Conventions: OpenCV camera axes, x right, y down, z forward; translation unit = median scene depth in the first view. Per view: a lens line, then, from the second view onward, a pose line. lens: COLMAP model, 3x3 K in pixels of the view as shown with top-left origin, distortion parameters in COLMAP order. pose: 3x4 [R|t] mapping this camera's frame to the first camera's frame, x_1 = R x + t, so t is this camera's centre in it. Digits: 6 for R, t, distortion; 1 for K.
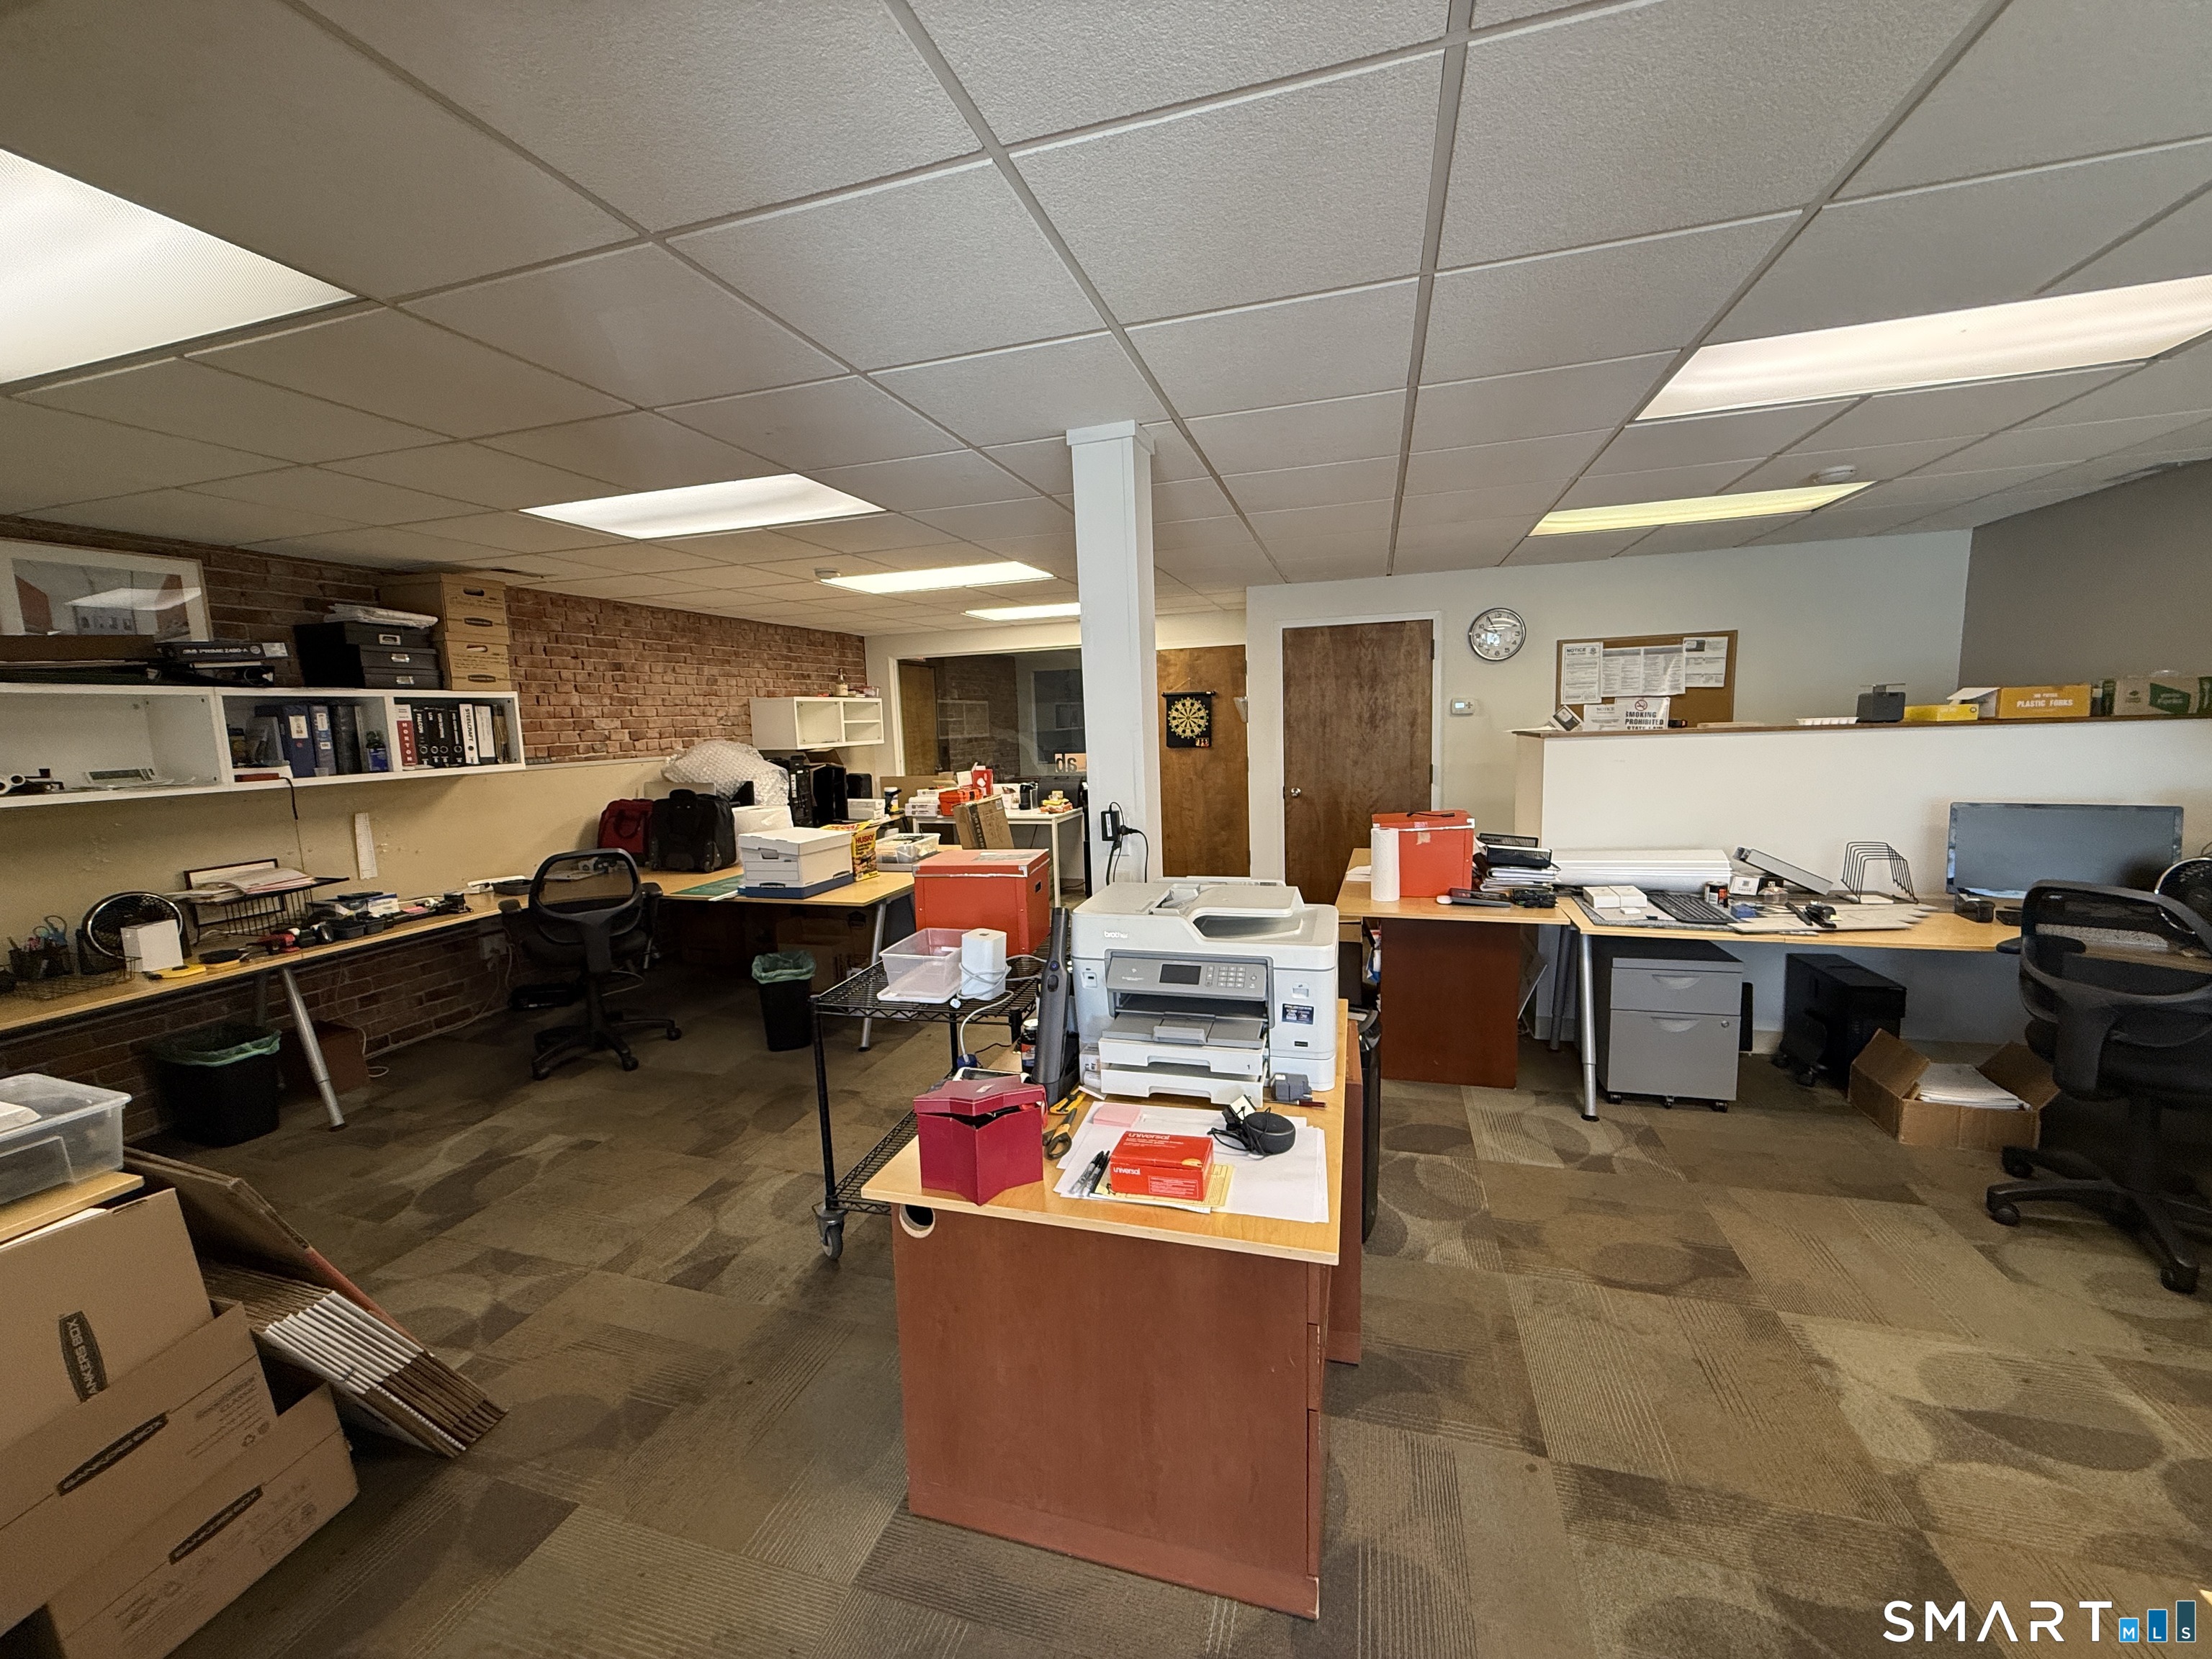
lens RADIAL K [[870.6, 0, 1101.6], [0, 870.6, 827.5], [0, 0, 1]] dist [0.000153, -0.000047]
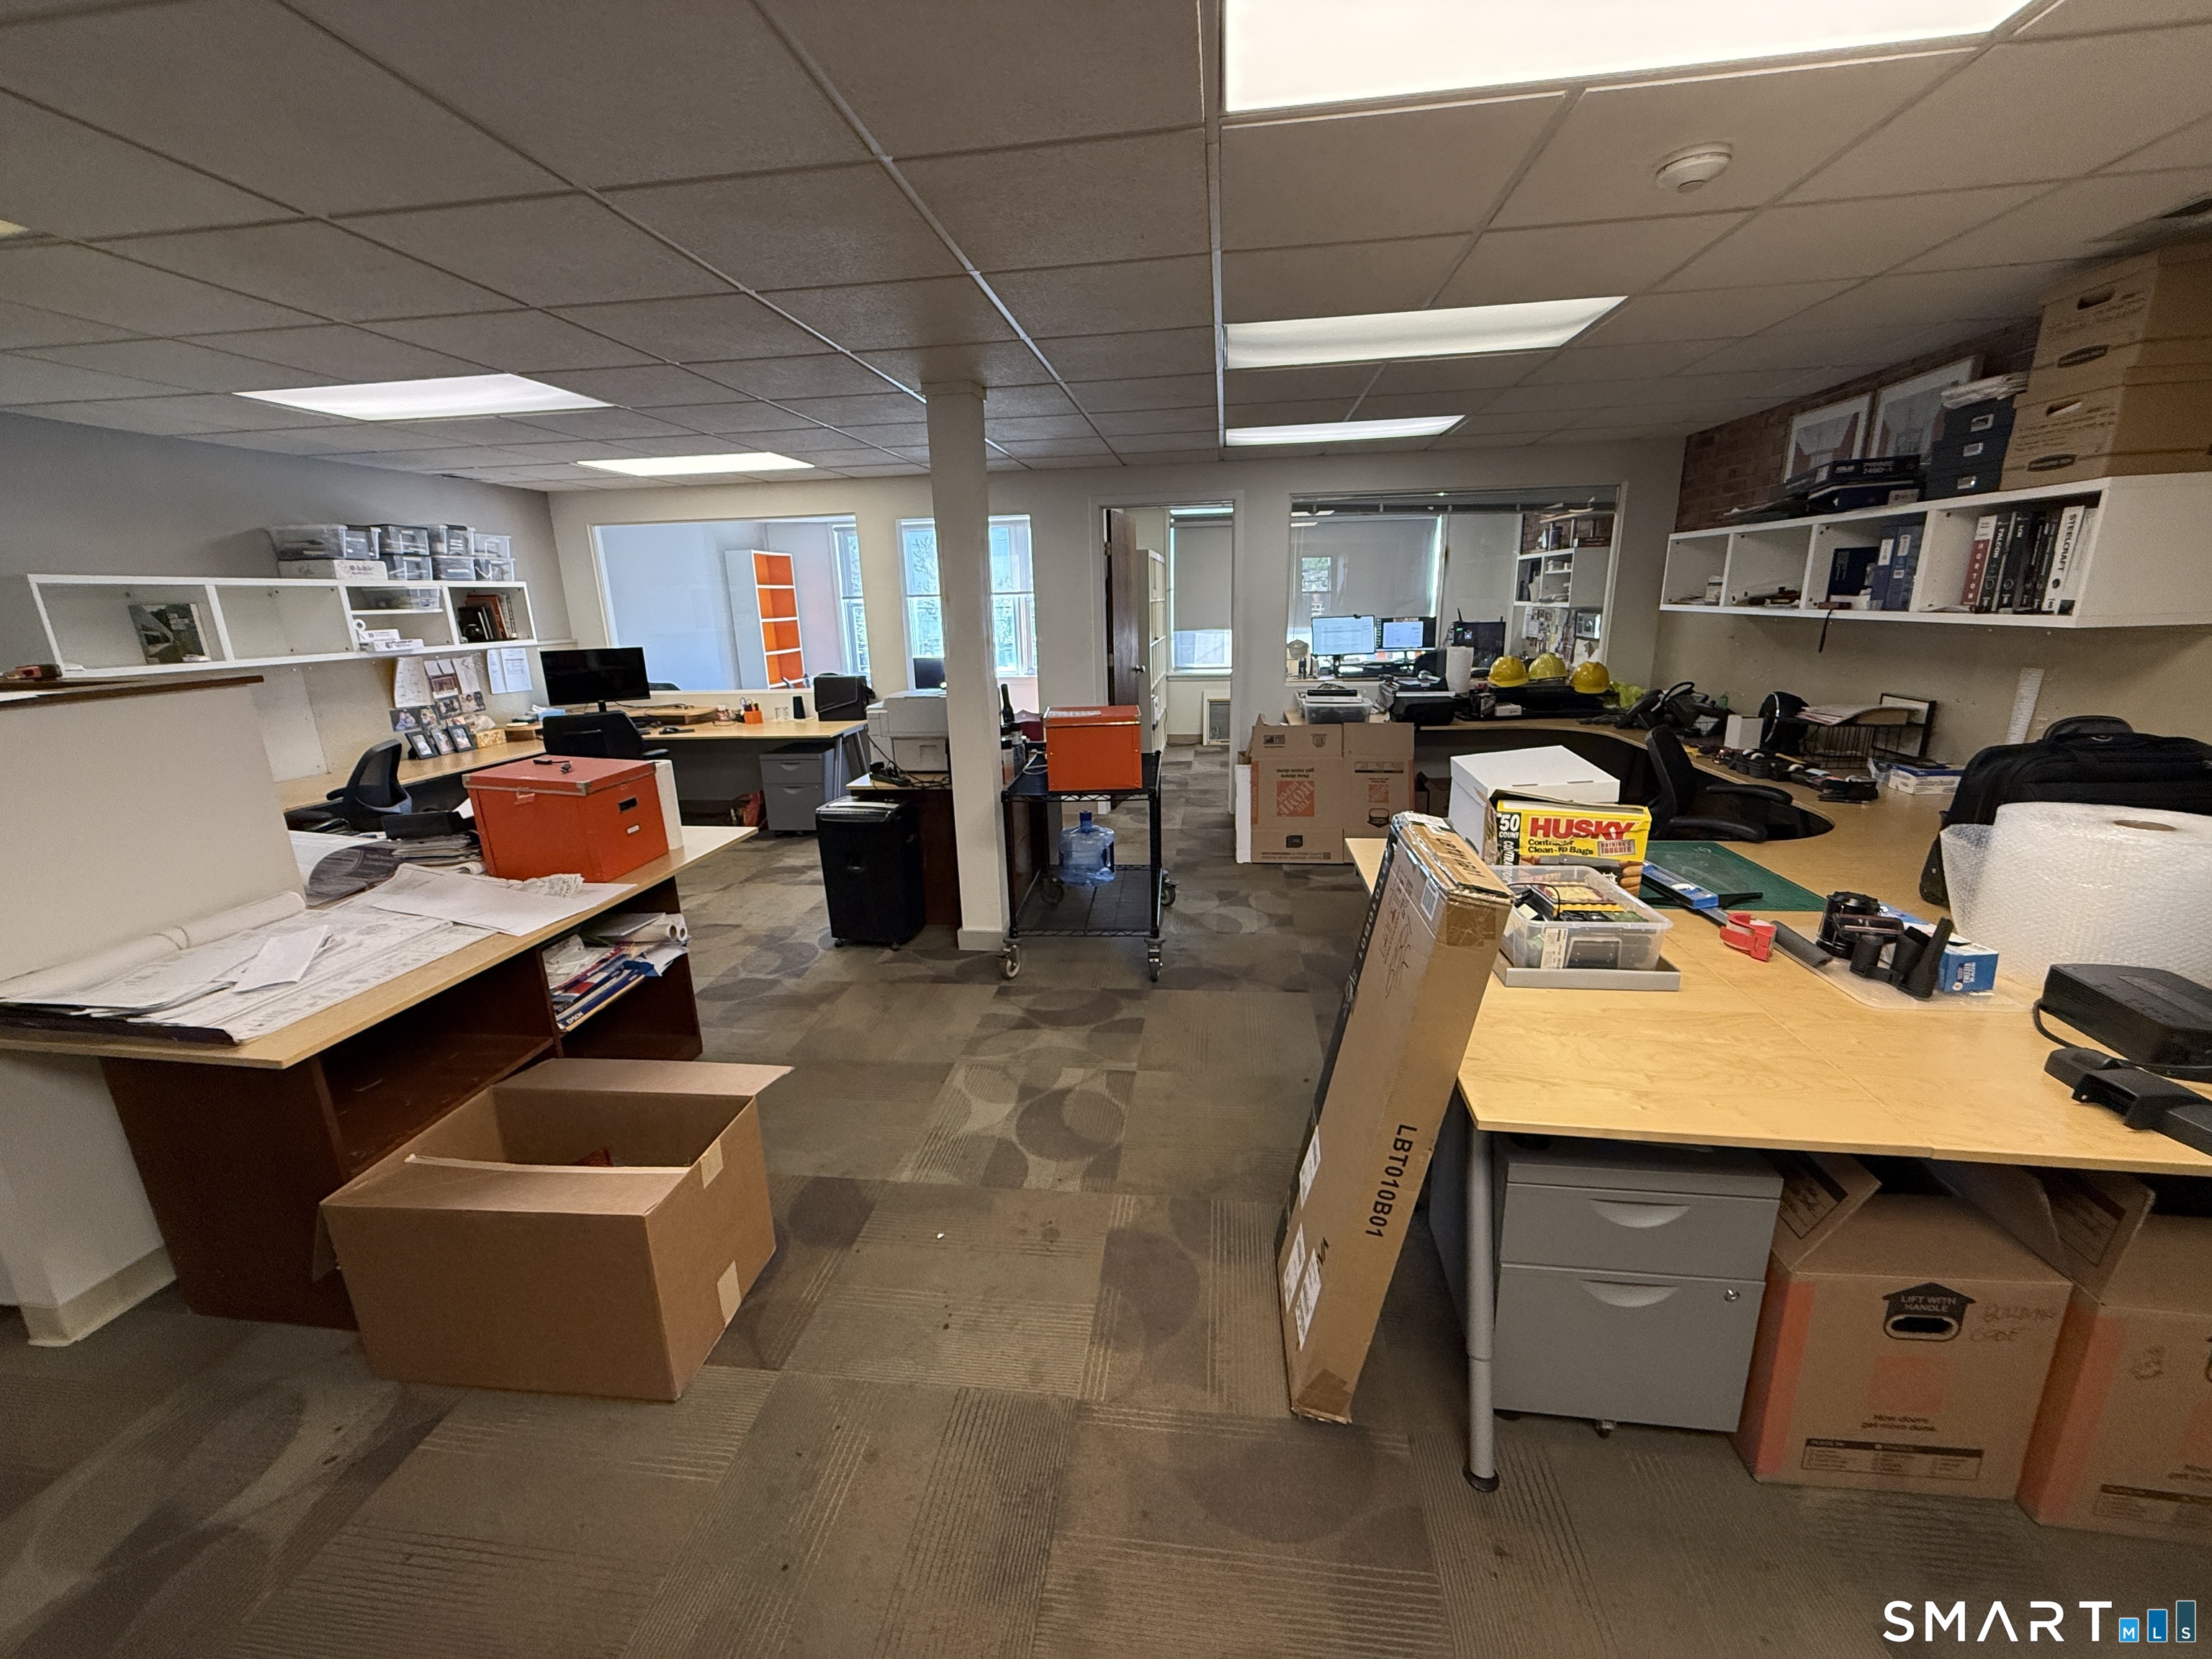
lens RADIAL K [[870.6, 0, 1099.6], [0, 870.6, 841.9], [0, 0, 1]] dist [0.000153, -0.000047]
pose [[-0.985438, 0.102094, -0.135975, 0.032854], [0.040973, 0.918693, 0.392842, -0.240587], [0.165026, 0.381550, -0.909498, 1.899716]]
